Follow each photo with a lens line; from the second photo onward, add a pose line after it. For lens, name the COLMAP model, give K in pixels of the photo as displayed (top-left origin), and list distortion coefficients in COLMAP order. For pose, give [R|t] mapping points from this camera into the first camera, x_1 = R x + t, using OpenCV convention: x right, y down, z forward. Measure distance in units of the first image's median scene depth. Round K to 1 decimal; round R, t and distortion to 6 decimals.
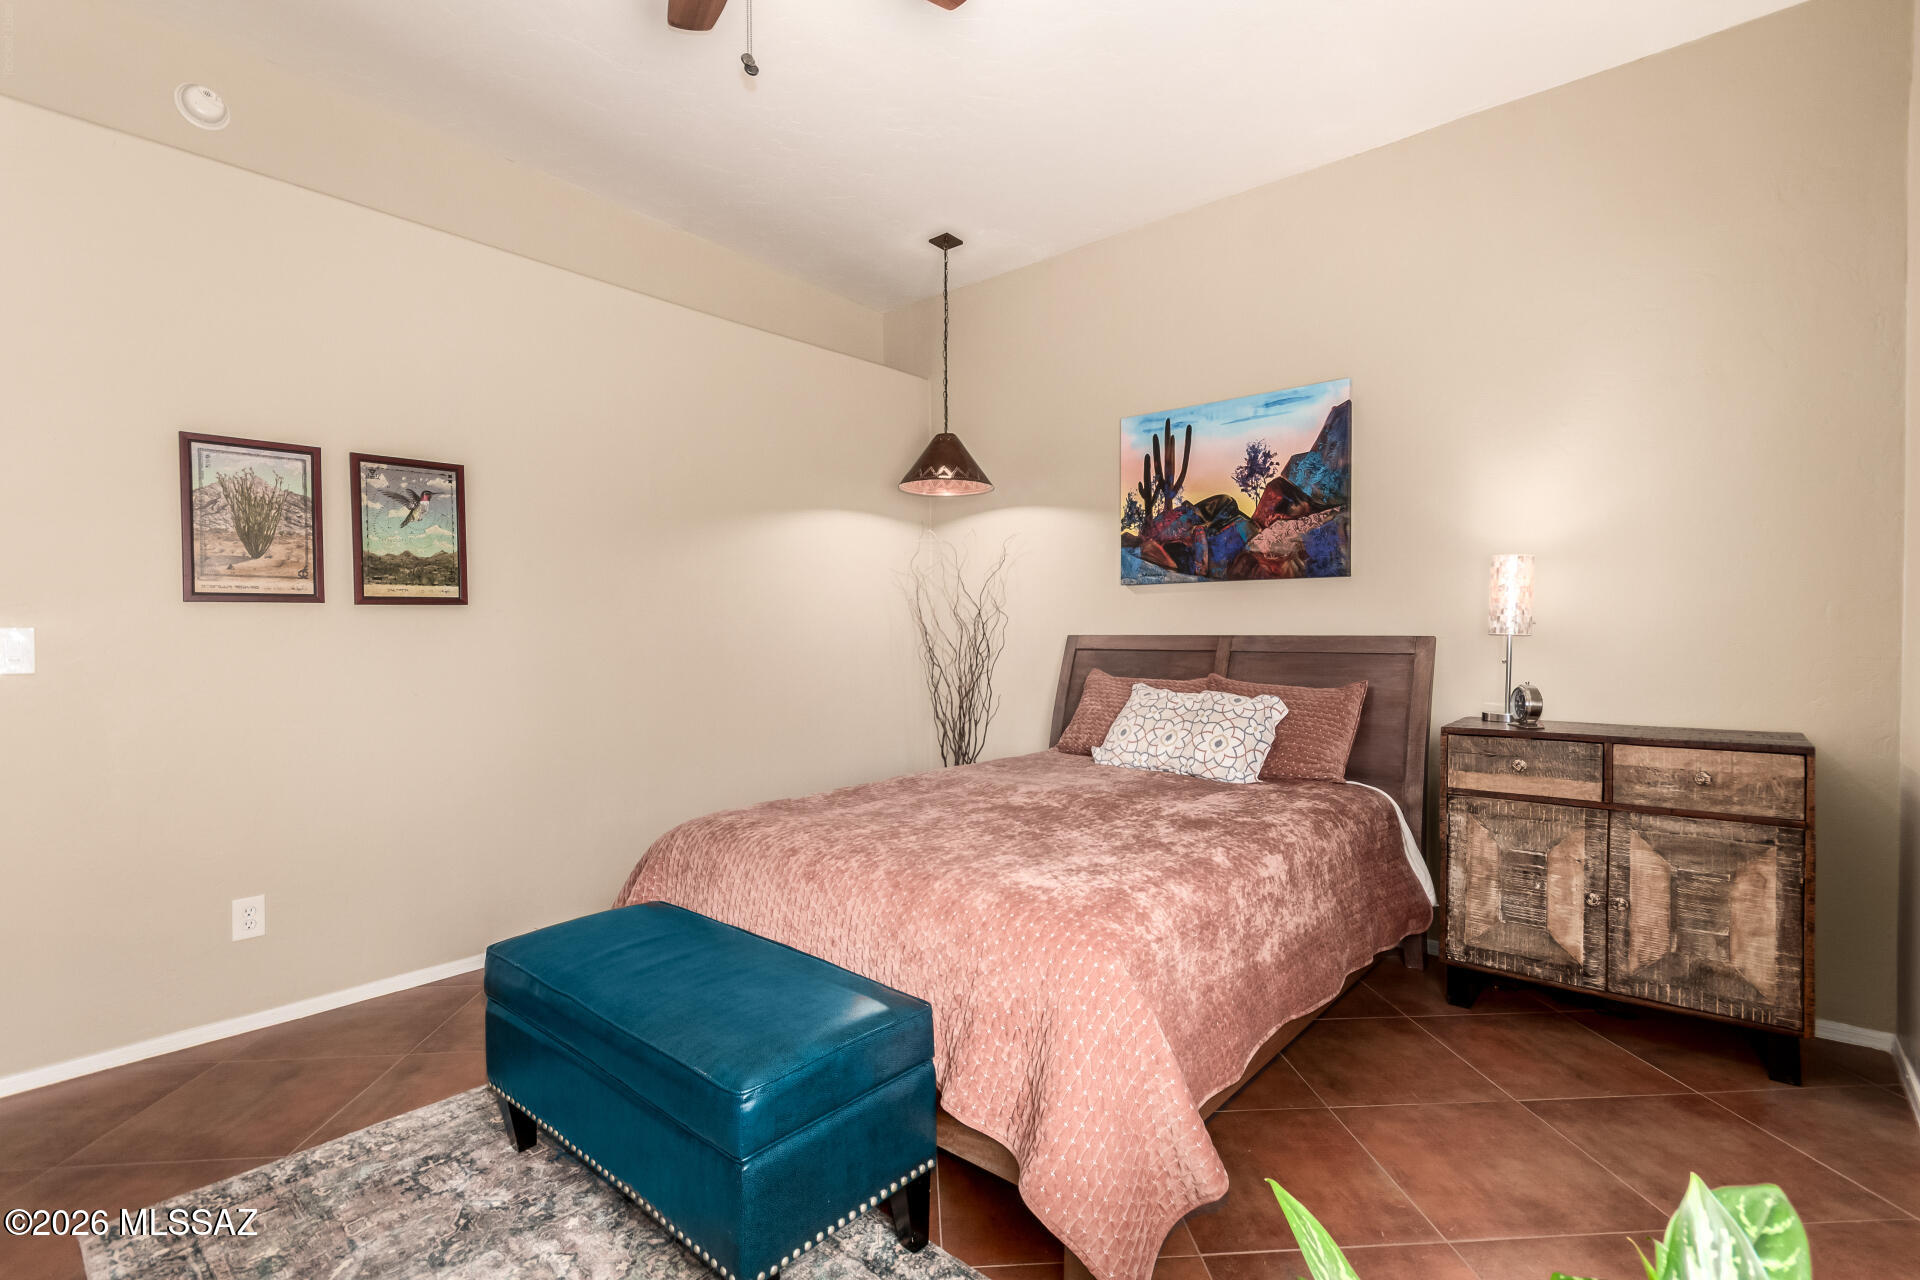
lens RADIAL K [[899.3, 0, 965.2], [0, 899.3, 640.8], [0, 0, 1]] dist [0.005265, 0.000688]
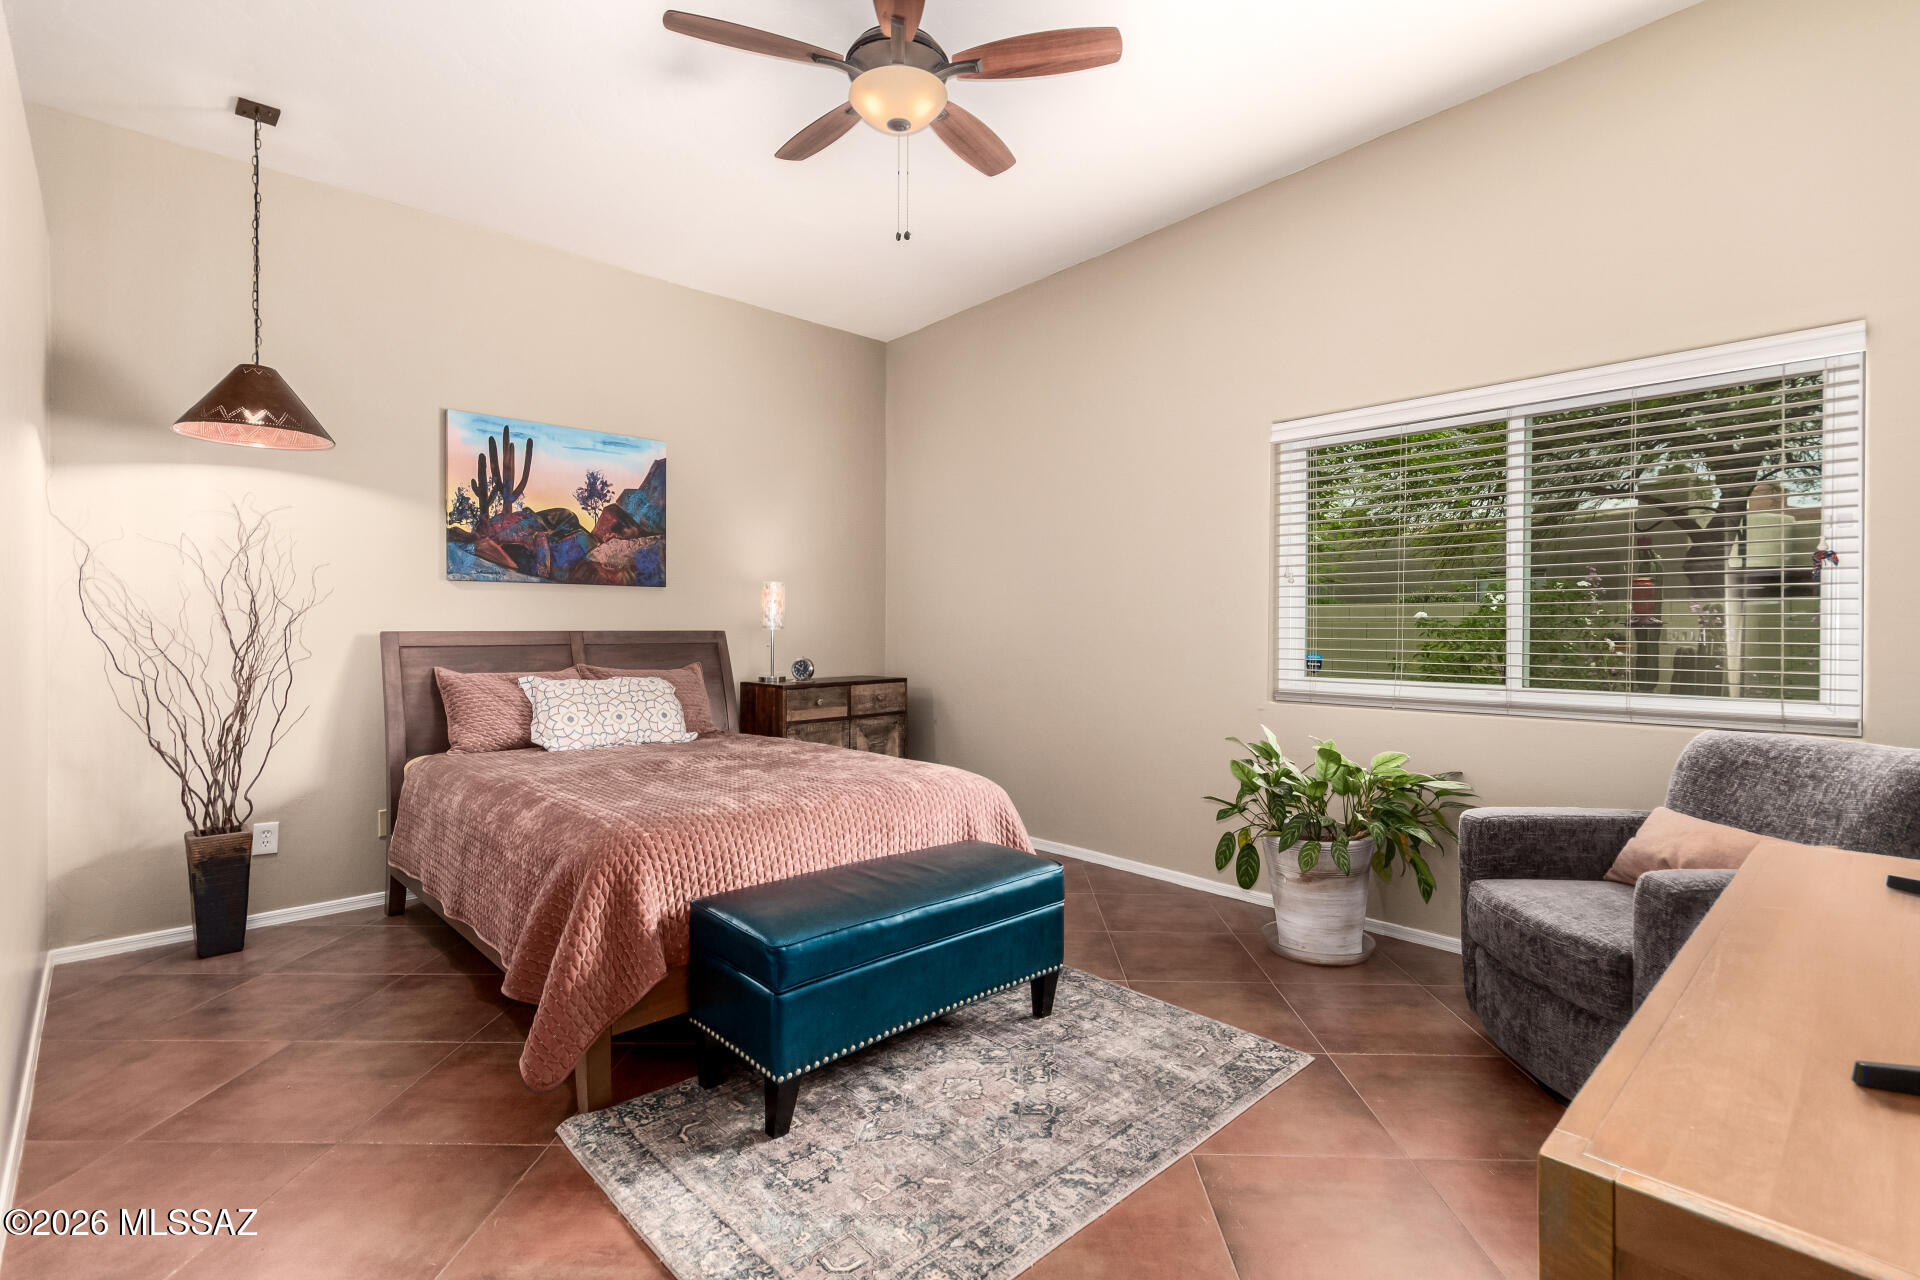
lens RADIAL K [[899.3, 0, 980.4], [0, 899.3, 633.2], [0, 0, 1]] dist [0.005265, 0.000688]
pose [[0.087522, -0.002741, 0.996159, -0.807803], [0.013029, 0.999914, 0.001607, 0.001536], [-0.996077, 0.012838, 0.087550, 0.371538]]
